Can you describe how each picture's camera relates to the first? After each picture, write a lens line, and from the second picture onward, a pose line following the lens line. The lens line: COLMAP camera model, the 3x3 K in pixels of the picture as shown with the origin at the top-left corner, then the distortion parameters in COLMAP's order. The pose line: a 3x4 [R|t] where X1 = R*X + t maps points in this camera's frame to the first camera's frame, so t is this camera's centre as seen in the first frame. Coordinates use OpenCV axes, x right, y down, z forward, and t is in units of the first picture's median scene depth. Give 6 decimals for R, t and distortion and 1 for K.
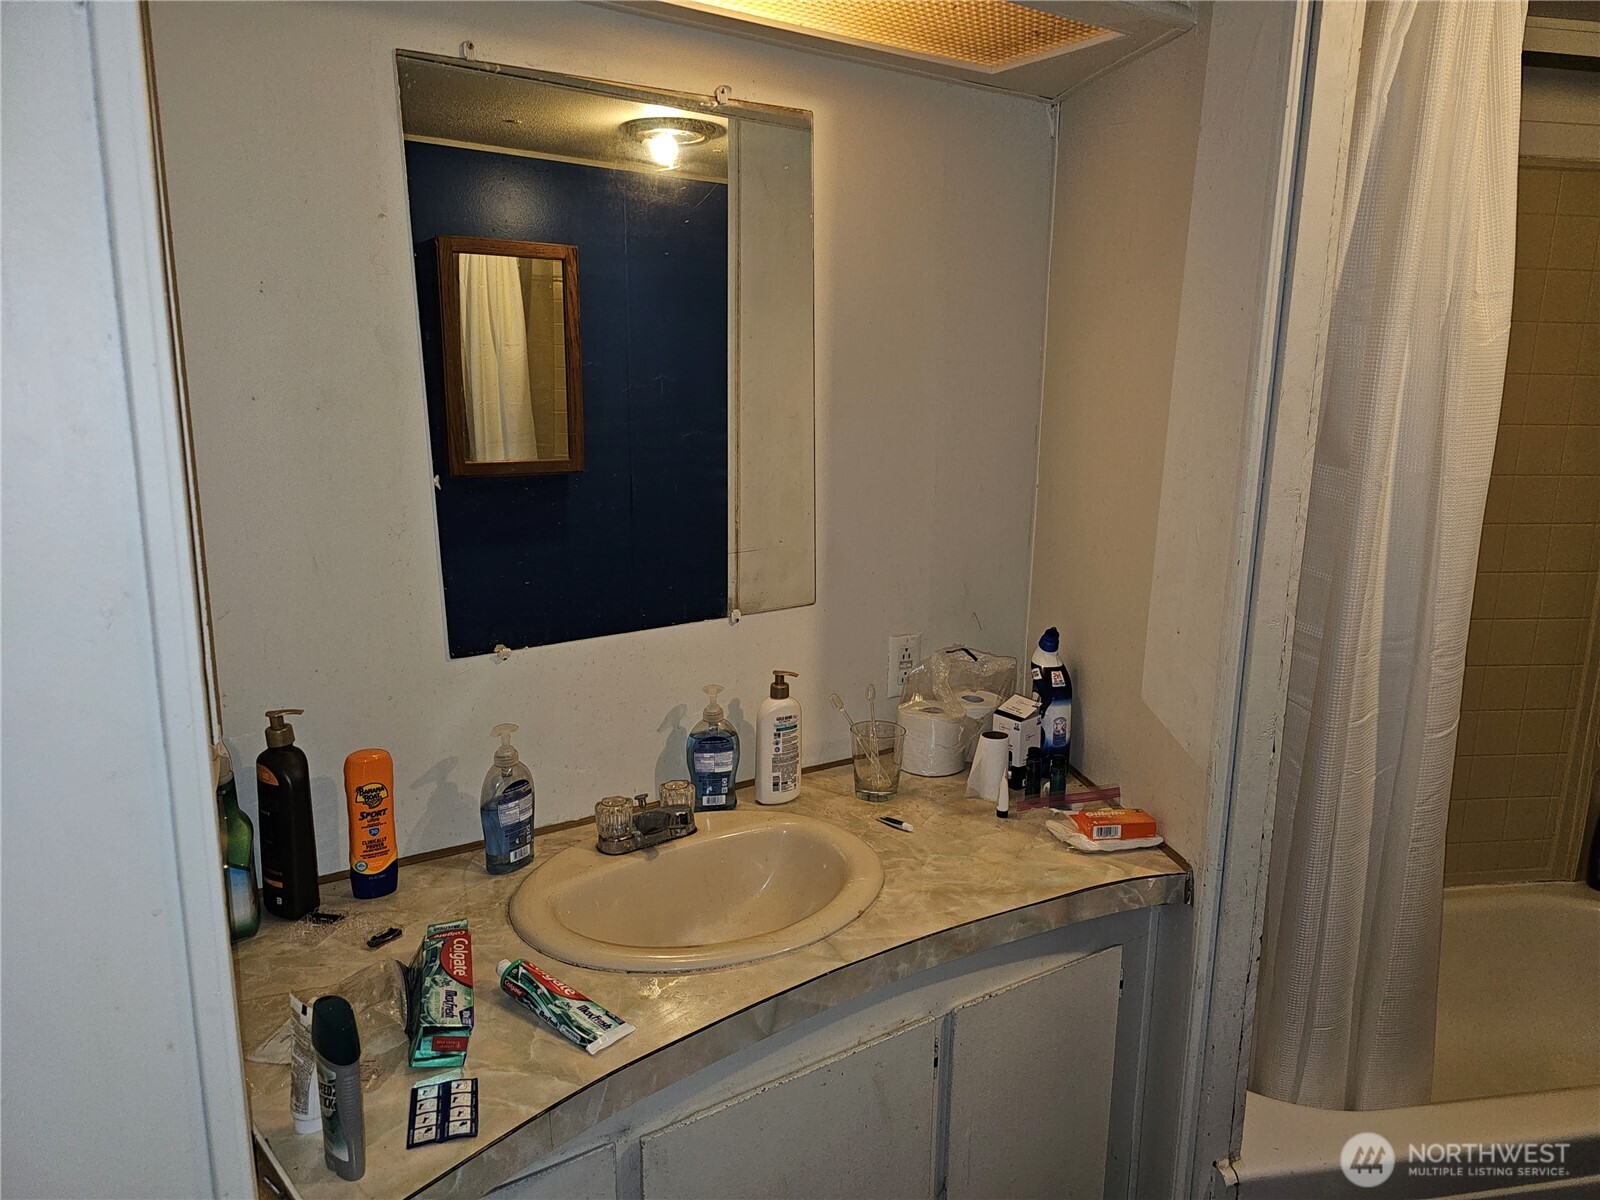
lens RADIAL K [[1065.4, 0, 796.4], [0, 1065.4, 609.1], [0, 0, 1]] dist [0.031106, -0.030047]
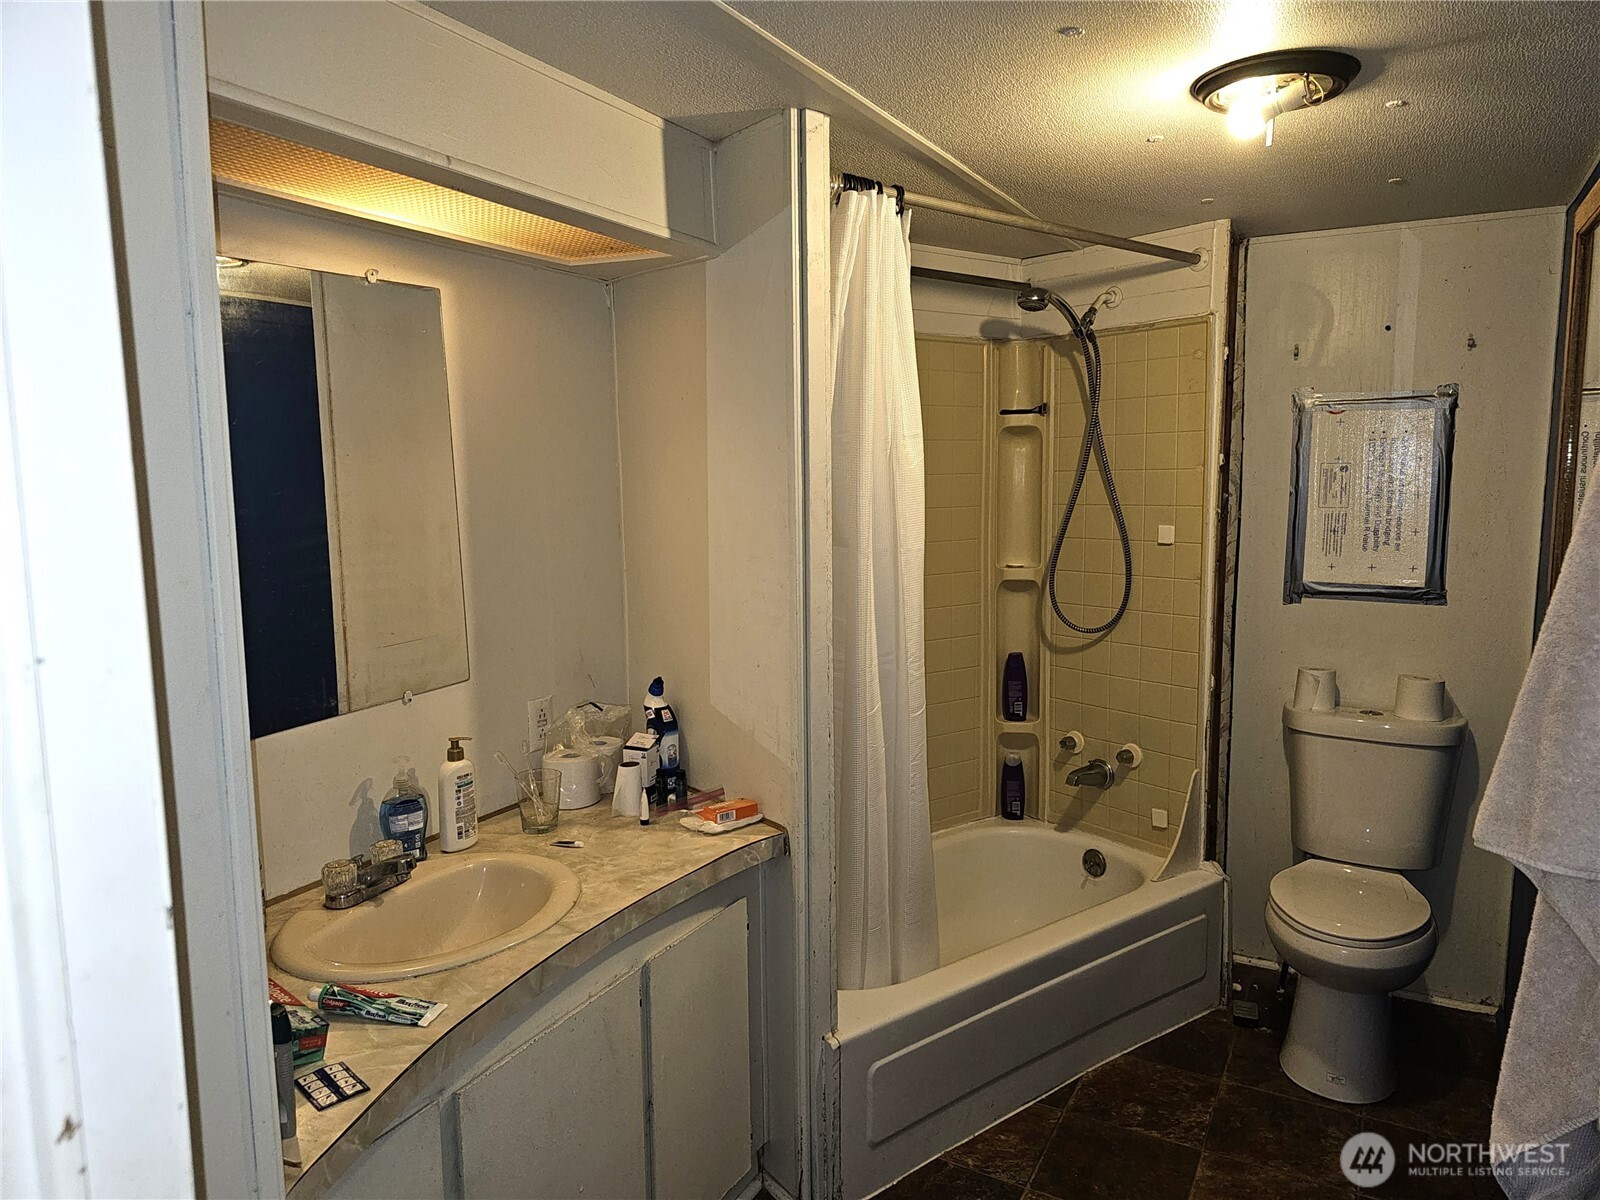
lens RADIAL K [[1065.4, 0, 798.3], [0, 1065.4, 597.2], [0, 0, 1]] dist [0.031106, -0.030047]
pose [[0.882230, -0.078073, 0.464300, -0.243379], [0.117922, 0.991365, -0.057366, 0.017792], [-0.455812, 0.105361, 0.883818, -0.286135]]
